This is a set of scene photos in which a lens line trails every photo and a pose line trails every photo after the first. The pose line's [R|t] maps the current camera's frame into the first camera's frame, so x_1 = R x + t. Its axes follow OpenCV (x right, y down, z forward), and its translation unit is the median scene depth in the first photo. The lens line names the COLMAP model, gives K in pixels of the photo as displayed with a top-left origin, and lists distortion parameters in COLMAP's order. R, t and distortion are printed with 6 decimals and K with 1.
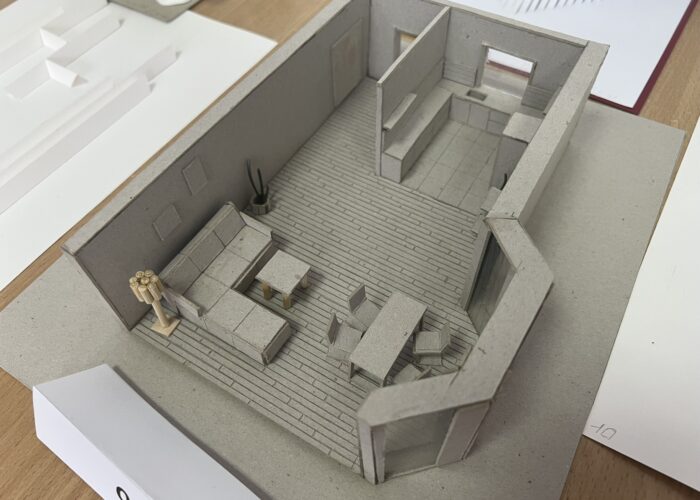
lens RADIAL K [[545.1, 0, 350.1], [0, 545.1, 250.0], [0, 0, 1]] dist [0.041567, -0.065958]
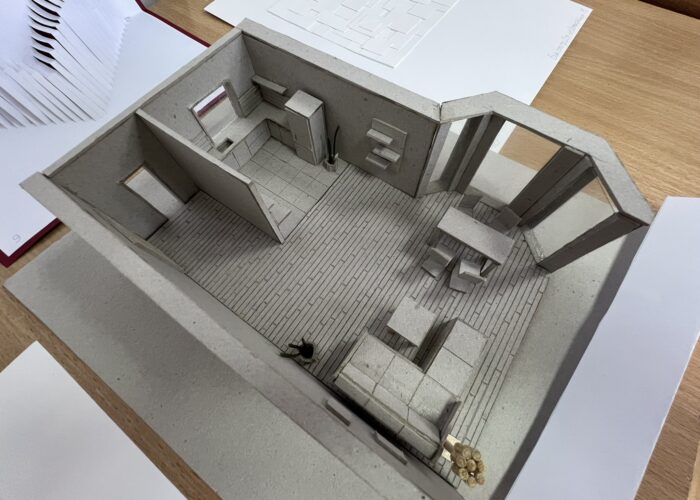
lens RADIAL K [[277.1, 0, 350.4], [0, 277.1, 249.5], [0, 0, 1]] dist [-0.003337, 0.000071]
pose [[0.064264, -0.914285, 0.399941, -0.199042], [0.820185, 0.276690, 0.500738, -0.335821], [-0.568477, 0.295846, 0.767665, 0.543958]]
